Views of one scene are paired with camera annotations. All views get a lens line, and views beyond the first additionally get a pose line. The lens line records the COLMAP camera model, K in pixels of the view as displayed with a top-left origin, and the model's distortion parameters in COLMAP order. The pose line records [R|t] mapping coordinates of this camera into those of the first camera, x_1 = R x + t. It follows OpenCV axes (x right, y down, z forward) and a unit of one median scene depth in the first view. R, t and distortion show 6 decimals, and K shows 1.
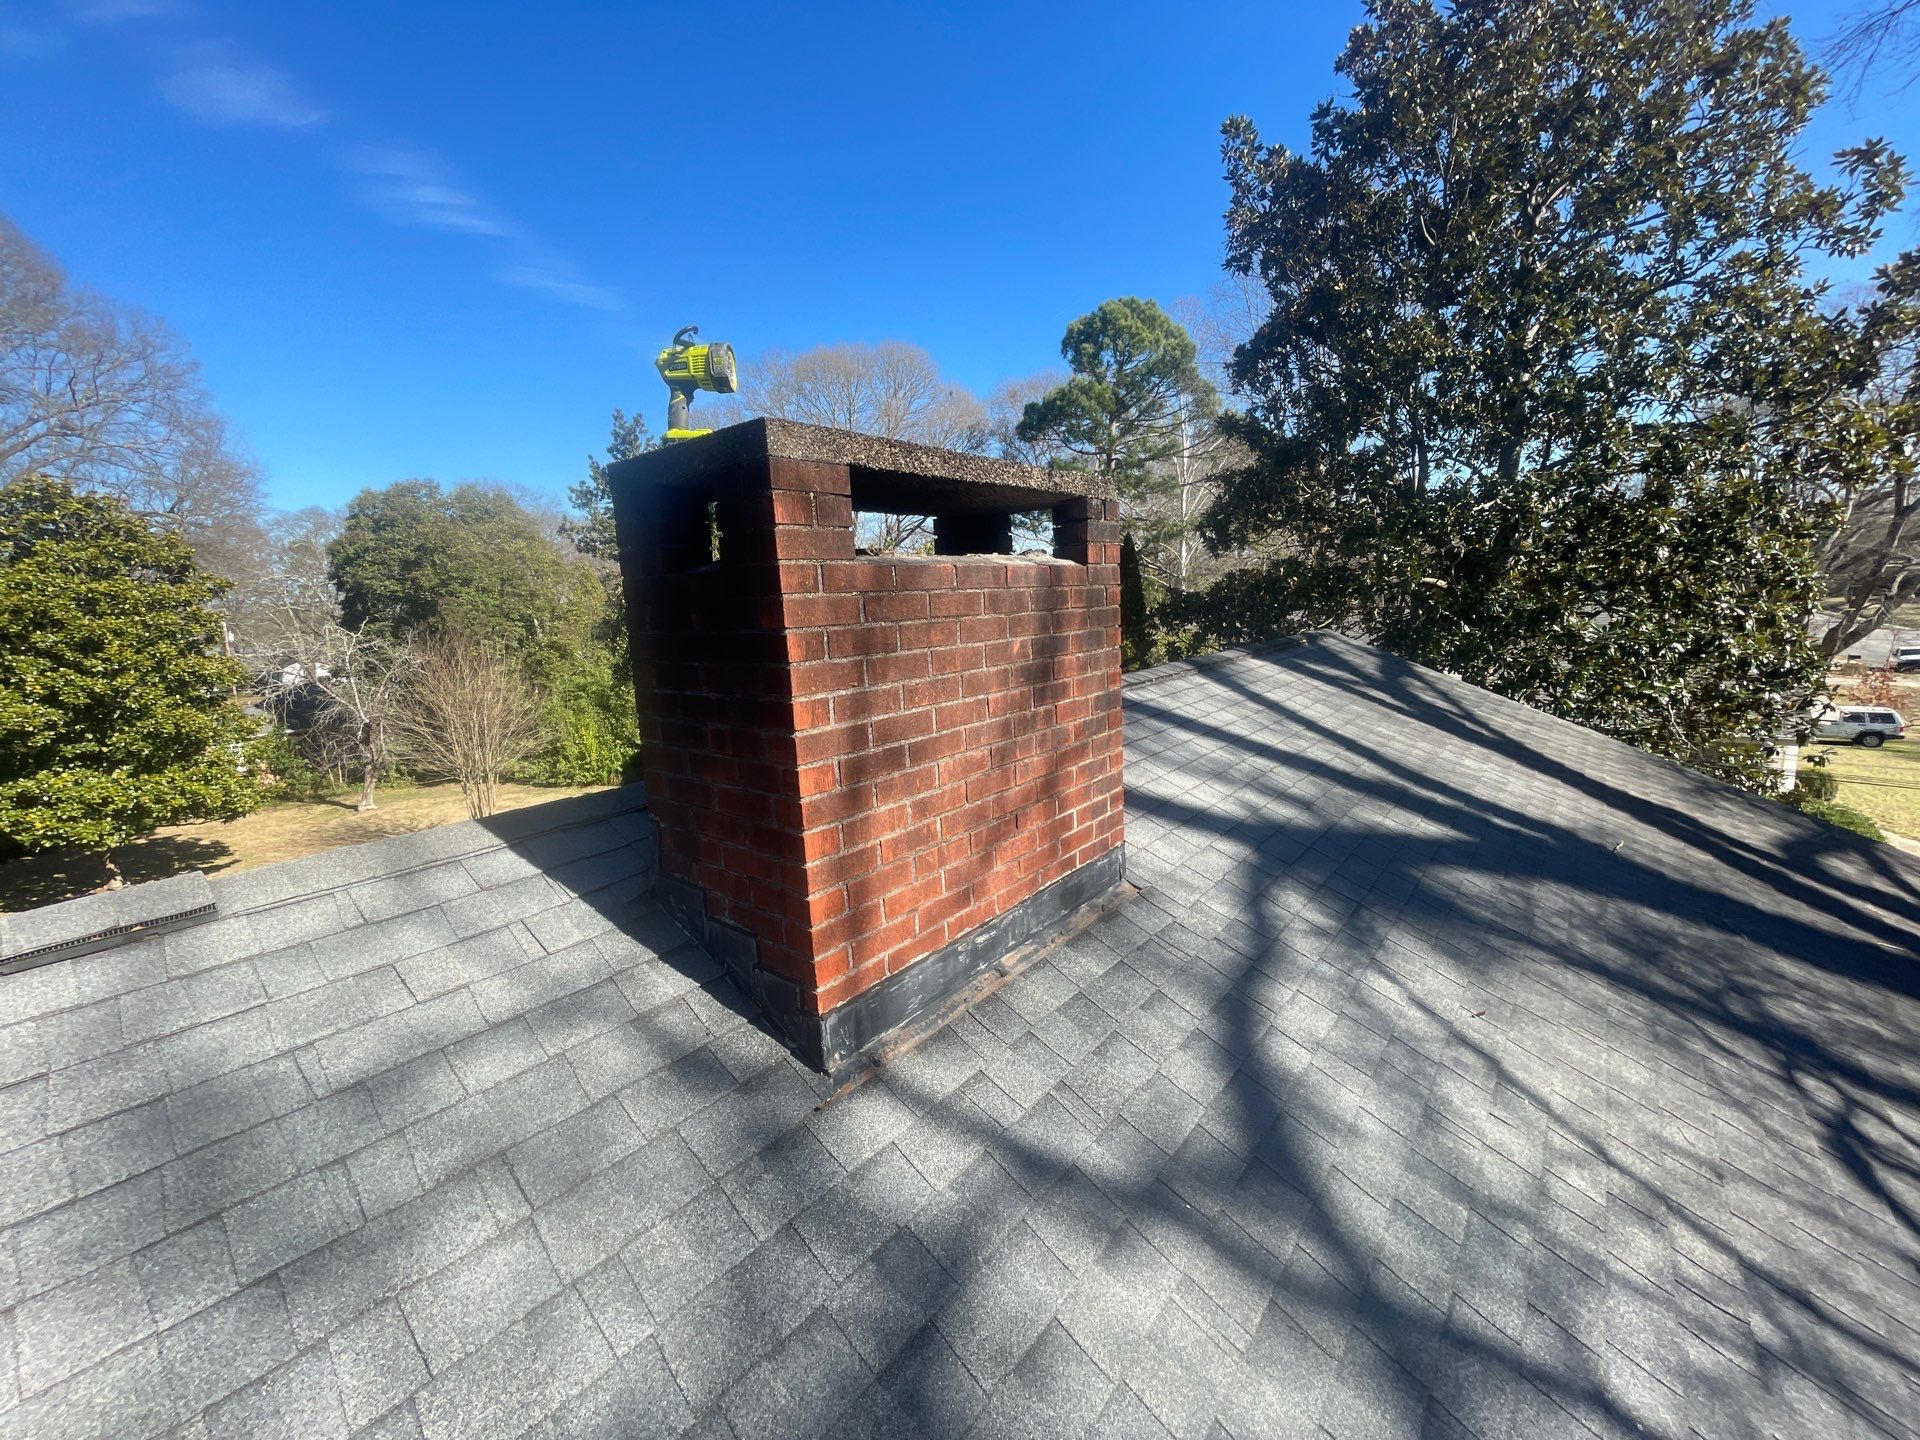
lens RADIAL K [[775.4, 0, 957.9], [0, 775.4, 718.2], [0, 0, 1]] dist [-0.000039, 0.000192]
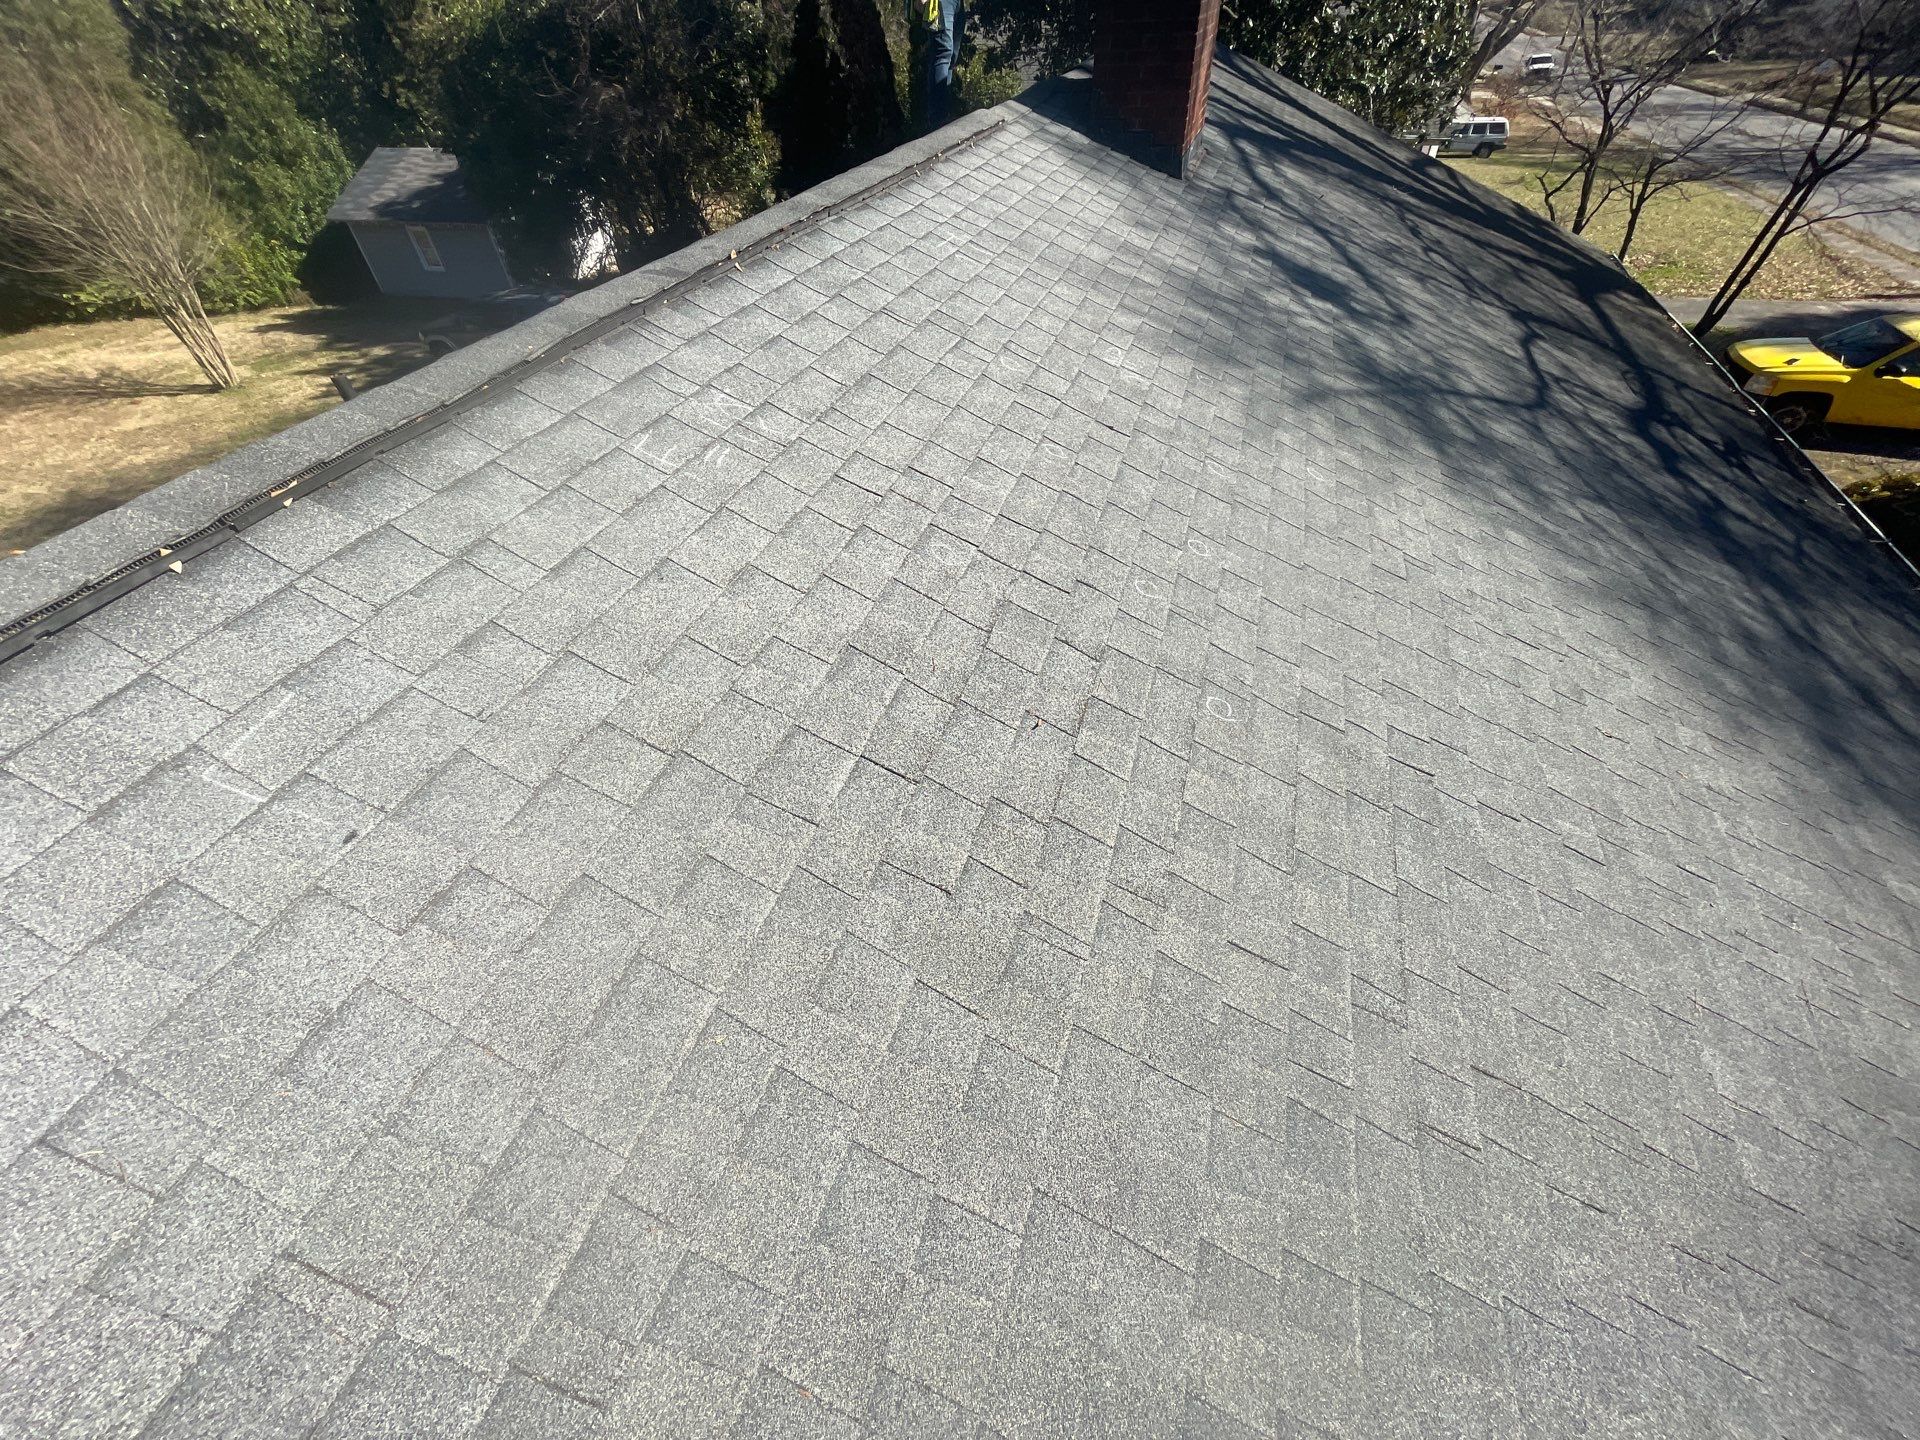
lens RADIAL K [[779.8, 0, 960.0], [0, 779.8, 720.0], [0, 0, 1]] dist [-0.002785, -0.000673]
pose [[0.932747, -0.248673, 0.261045, -0.121140], [0.058791, 0.819275, 0.570379, 0.020035], [-0.355705, -0.516673, 0.778796, -0.114090]]
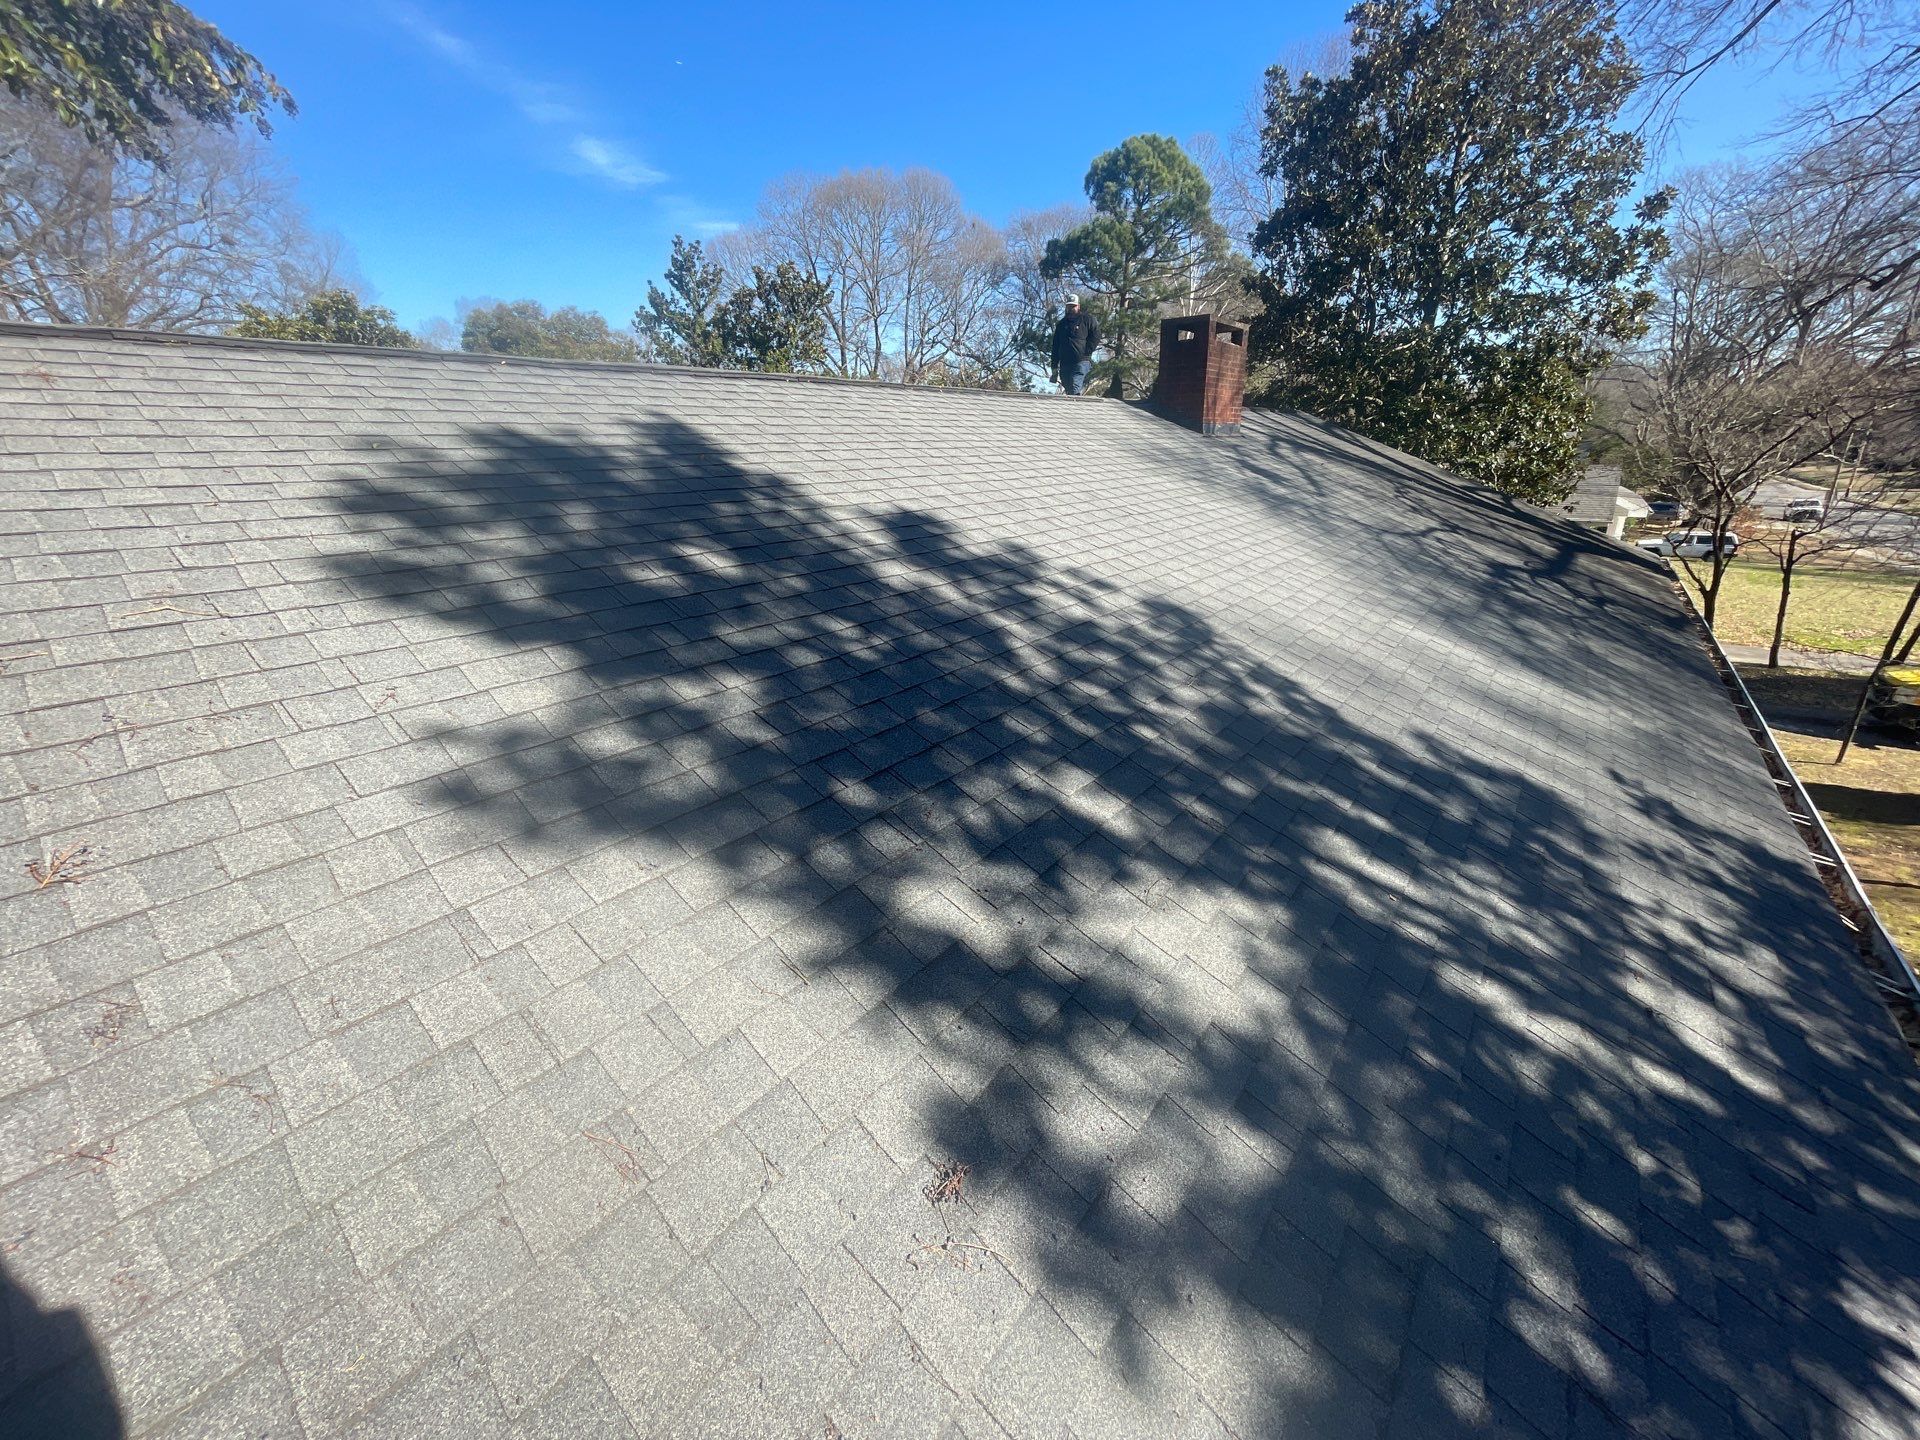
lens RADIAL K [[774.9, 0, 960.0], [0, 774.9, 720.0], [0, 0, 1]] dist [-0.002146, -0.000161]
pose [[0.999084, 0.008646, 0.041904, -0.115601], [-0.016231, 0.982752, 0.184216, 0.078805], [-0.039589, -0.184727, 0.981992, -0.260272]]
